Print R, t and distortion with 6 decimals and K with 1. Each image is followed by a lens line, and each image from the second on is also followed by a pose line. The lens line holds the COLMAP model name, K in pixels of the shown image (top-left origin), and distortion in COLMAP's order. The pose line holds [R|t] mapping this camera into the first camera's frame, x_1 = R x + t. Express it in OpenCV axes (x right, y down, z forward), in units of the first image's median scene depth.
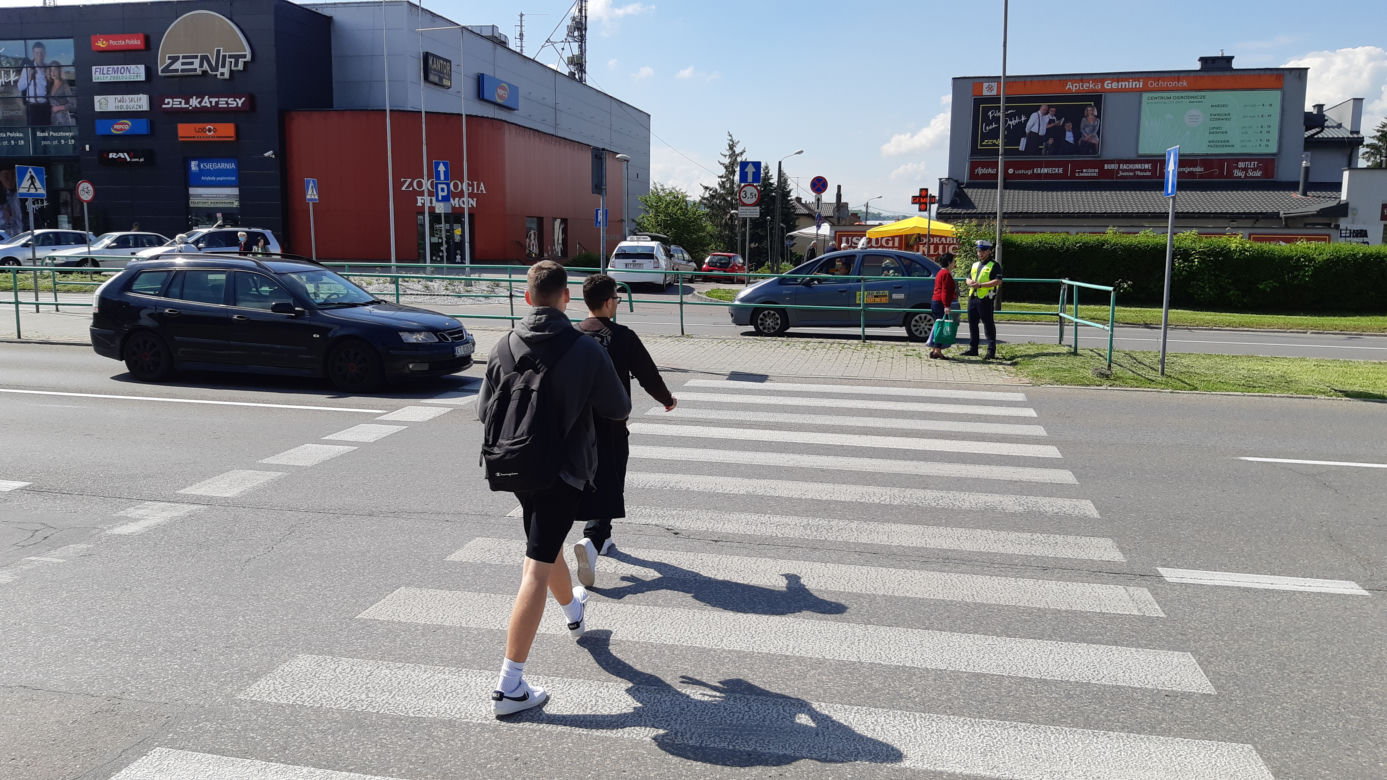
lens RADIAL K [[1076.8, 0, 697.7], [0, 1076.8, 396.9], [0, 0, 1]] dist [0.090630, -0.184402]
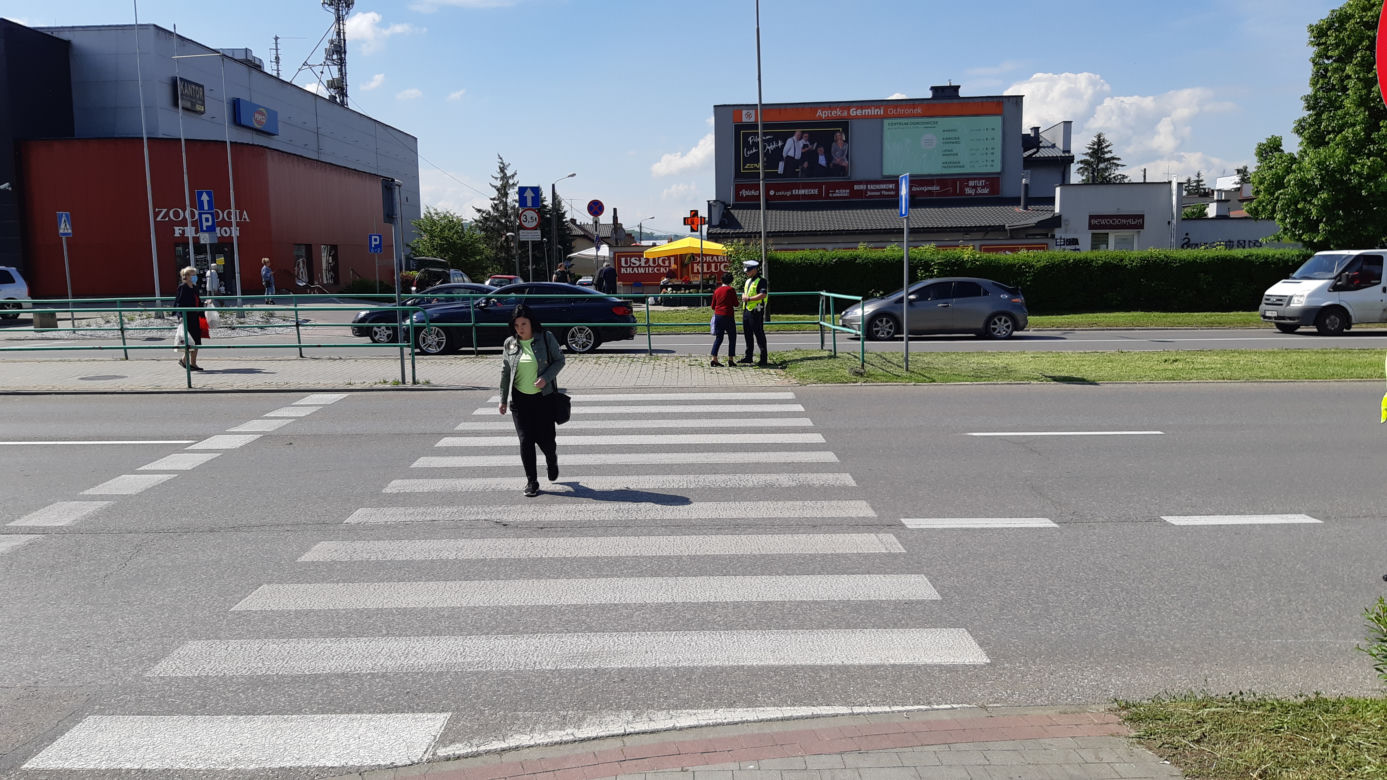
lens RADIAL K [[1076.8, 0, 697.7], [0, 1076.8, 396.9], [0, 0, 1]] dist [0.090630, -0.184402]
pose [[0.978511, -0.053141, 0.199229, -0.008070], [0.056836, 0.998301, -0.012873, 0.003687], [-0.198206, 0.023920, 0.979868, -0.031088]]
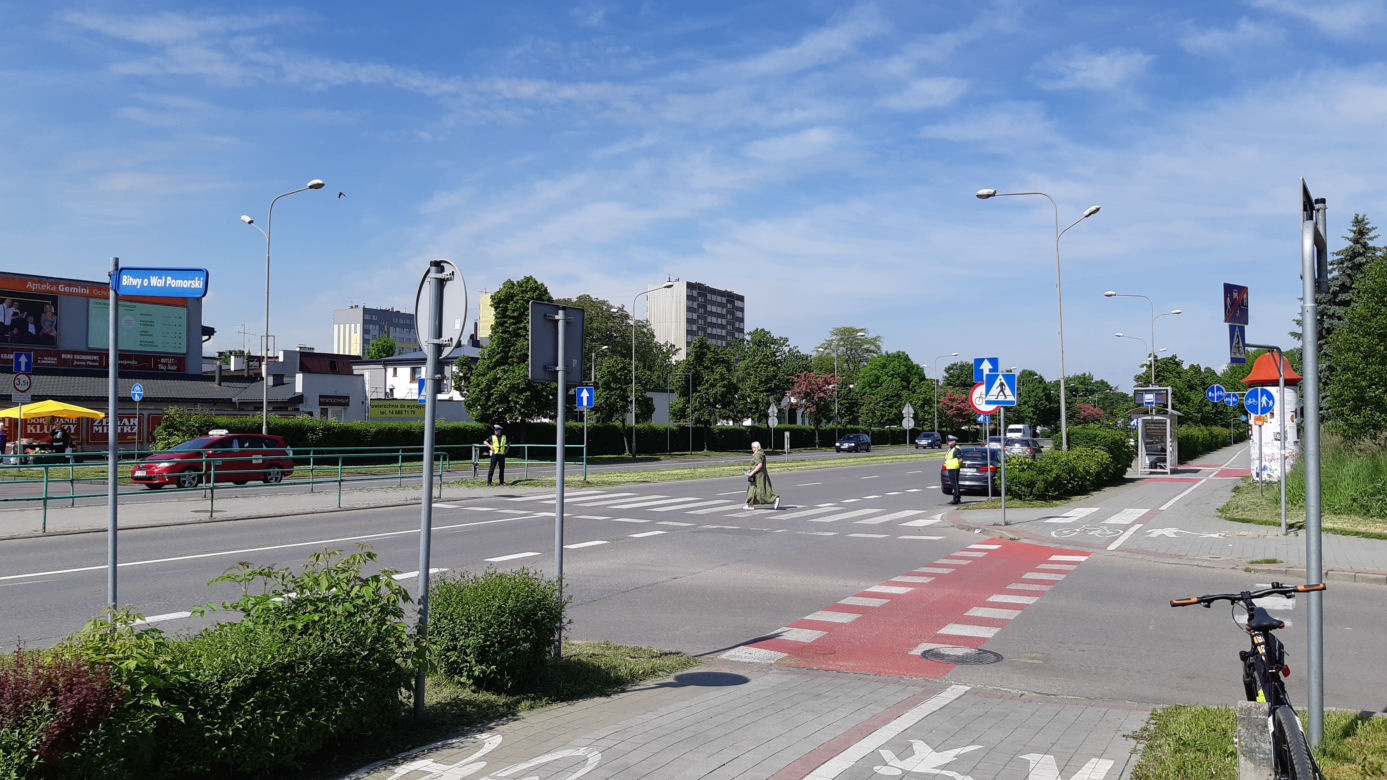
lens RADIAL K [[1091.2, 0, 693.5], [0, 1091.2, 390.0], [0, 0, 1]] dist [0.096414, -0.200853]
pose [[0.273868, 0.015476, 0.961643, -0.700287], [0.135745, 0.989239, -0.054579, -0.022347], [-0.952140, 0.145486, 0.268820, 0.047614]]
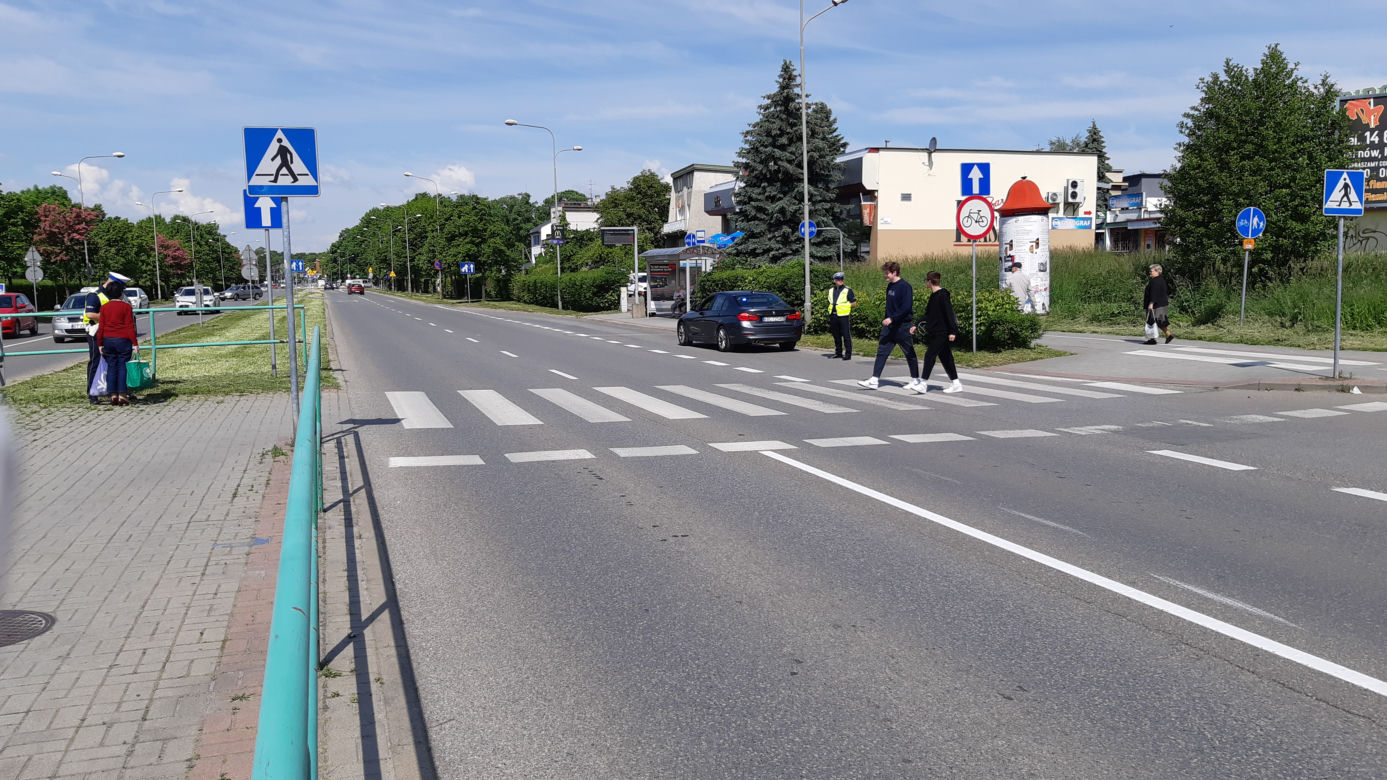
lens RADIAL K [[1081.1, 0, 695.9], [0, 1081.1, 404.1], [0, 0, 1]] dist [0.089215, -0.186618]
pose [[-0.528669, -0.107924, 0.841939, -0.327214], [0.125804, 0.970967, 0.203459, -0.070815], [-0.839454, 0.213482, -0.499743, 0.493006]]
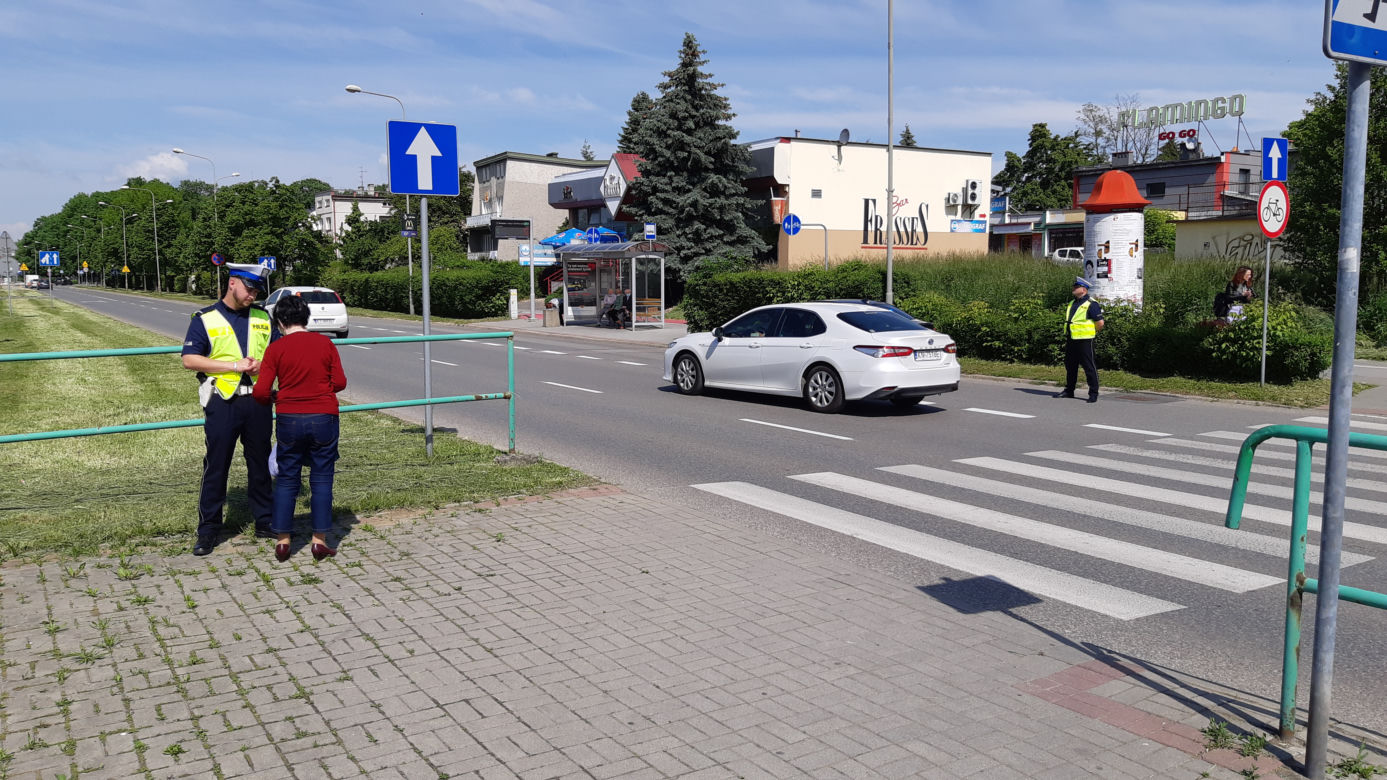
lens RADIAL K [[1081.1, 0, 695.9], [0, 1081.1, 404.1], [0, 0, 1]] dist [0.089215, -0.186618]
pose [[-0.721229, -0.096081, 0.686001, -0.052149], [0.089907, 0.968972, 0.230237, -0.077304], [-0.686838, 0.227730, -0.690212, 0.544537]]
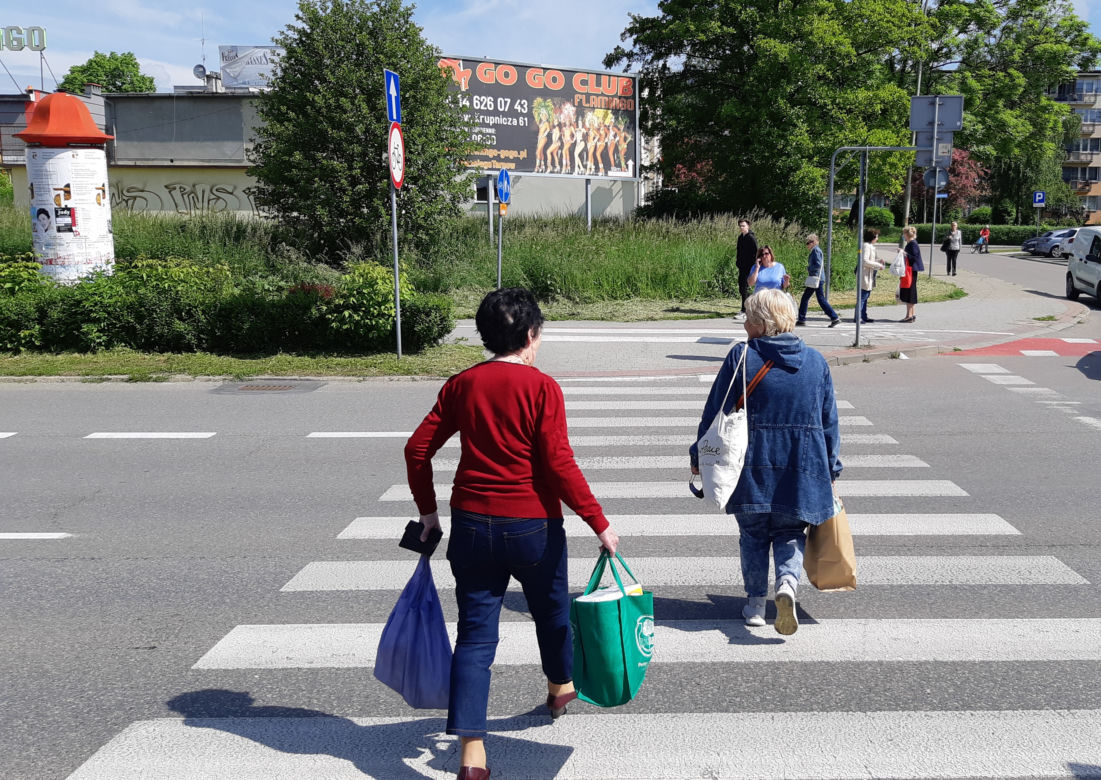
lens RADIAL K [[1085.9, 0, 711.7], [0, 1085.9, 389.3], [0, 0, 1]] dist [0.004558, -0.017649]
pose [[-0.959407, 0.016948, -0.281517, 0.092131], [-0.063329, 0.959756, 0.273602, -0.063664], [0.274824, 0.280323, -0.919723, 0.468135]]
